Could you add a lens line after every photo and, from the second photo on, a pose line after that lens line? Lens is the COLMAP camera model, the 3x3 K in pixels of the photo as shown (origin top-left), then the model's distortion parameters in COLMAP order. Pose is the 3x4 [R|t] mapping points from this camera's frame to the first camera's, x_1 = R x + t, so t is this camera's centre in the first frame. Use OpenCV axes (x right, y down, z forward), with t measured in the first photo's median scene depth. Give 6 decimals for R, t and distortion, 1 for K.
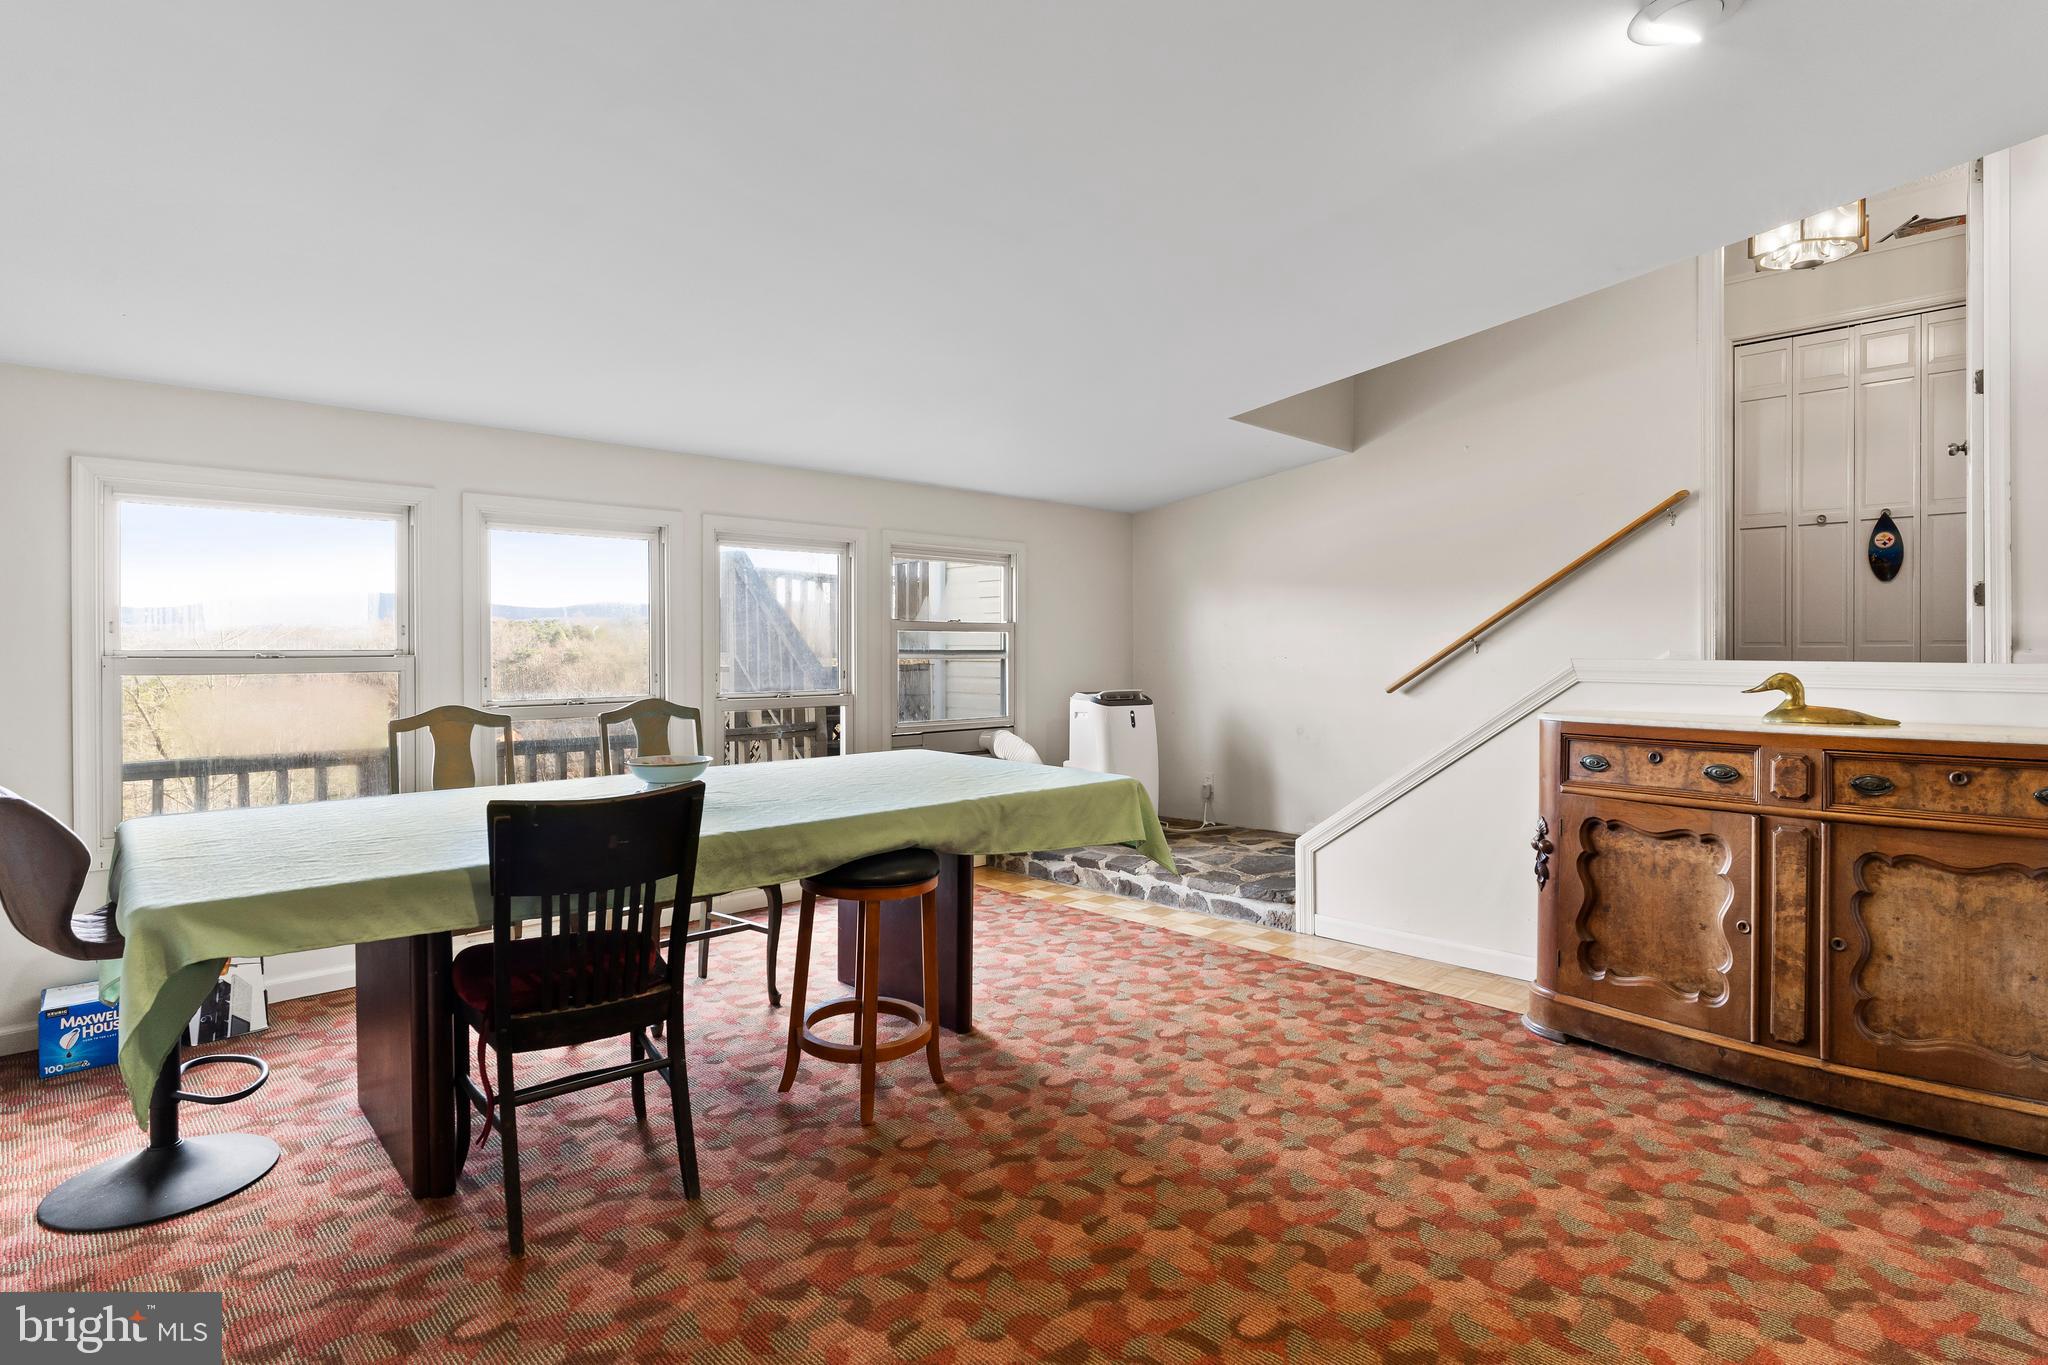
lens RADIAL K [[1060.0, 0, 1022.8], [0, 1060.0, 654.7], [0, 0, 1]] dist [-0.004863, 0.001665]
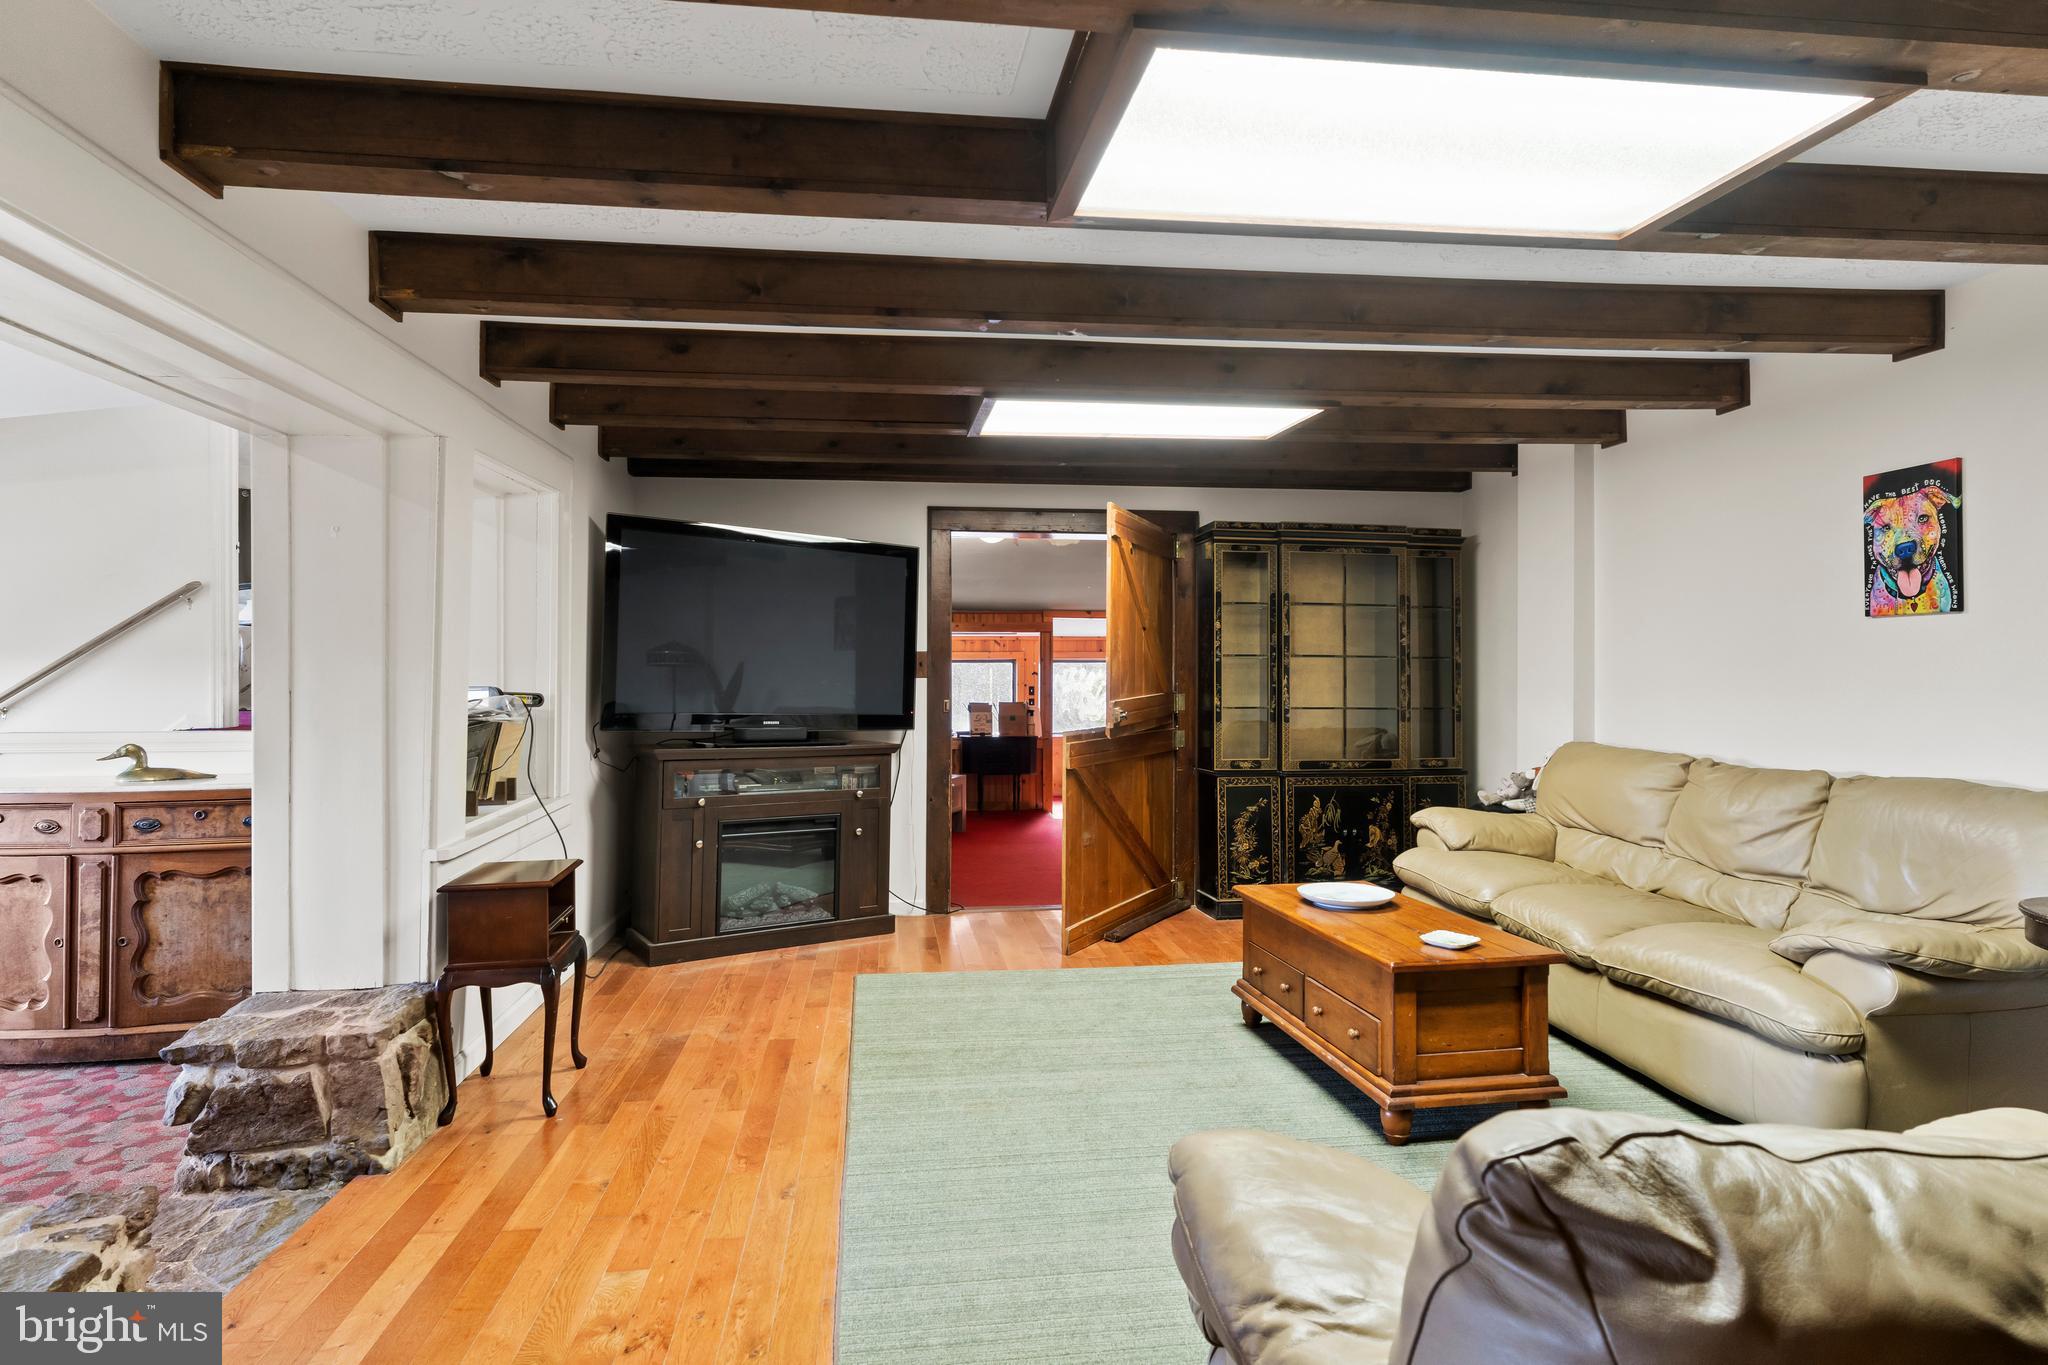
lens RADIAL K [[1067.6, 0, 1030.6], [0, 1067.6, 662.9], [0, 0, 1]] dist [-0.002603, 0.001057]
pose [[0.583866, 0.005128, 0.811834, 0.293295], [0.008502, 0.999887, -0.012431, -0.059513], [-0.811806, 0.014160, 0.583756, -0.717472]]
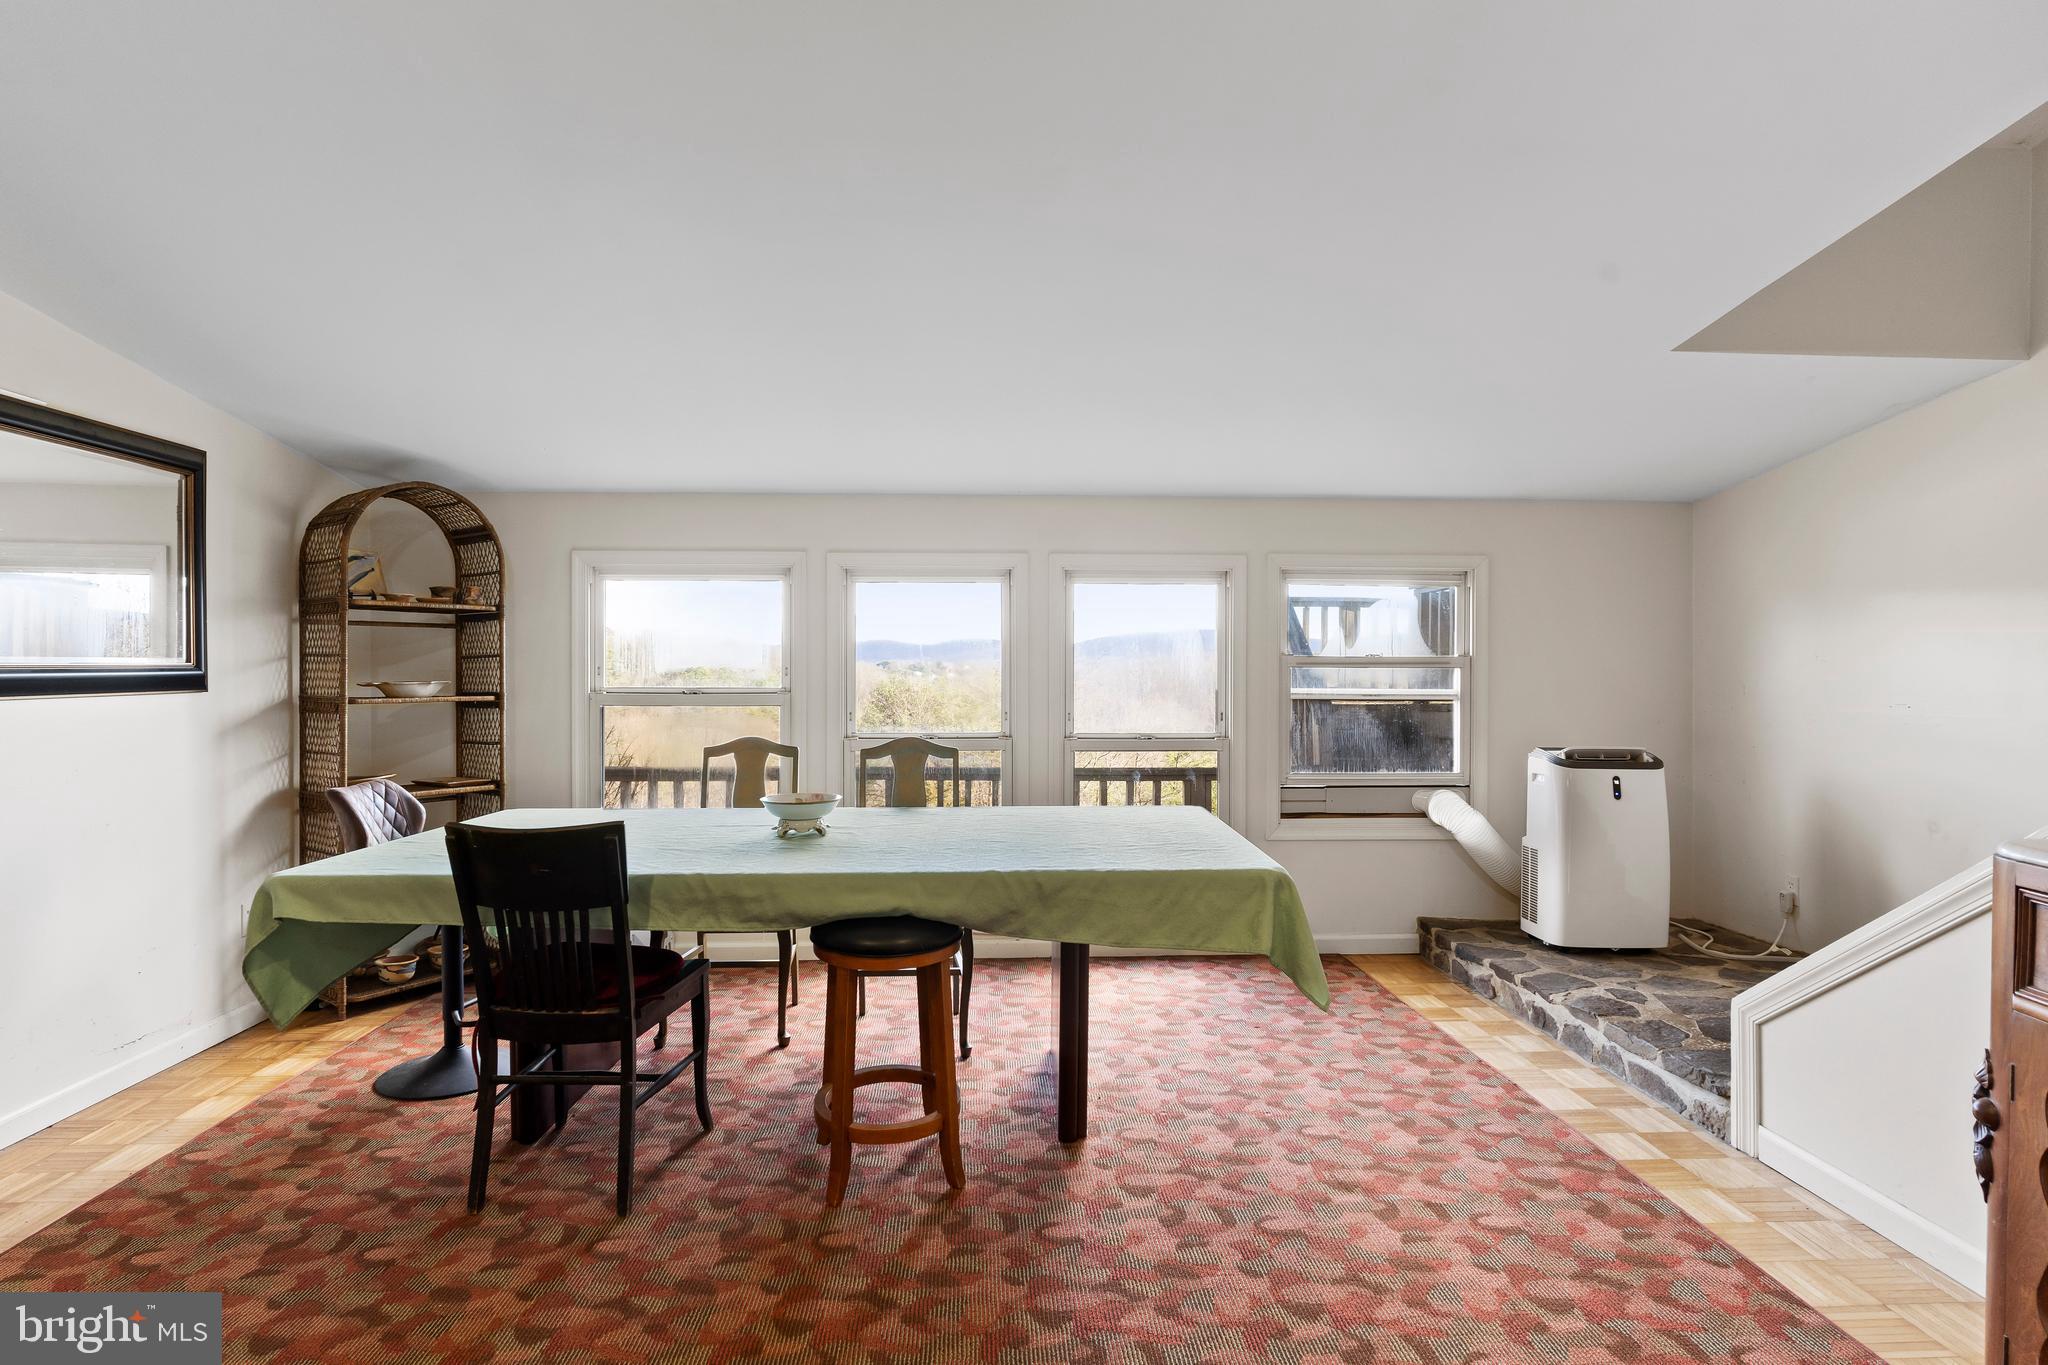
lens RADIAL K [[1045.8, 0, 1019.3], [0, 1045.8, 682.7], [0, 0, 1]] dist [-0.004633, 0.001688]
pose [[0.747112, 0.004831, -0.664680, 0.520351], [-0.006741, 0.999977, -0.000308, -0.015850], [0.664664, 0.004711, 0.747128, 0.371188]]
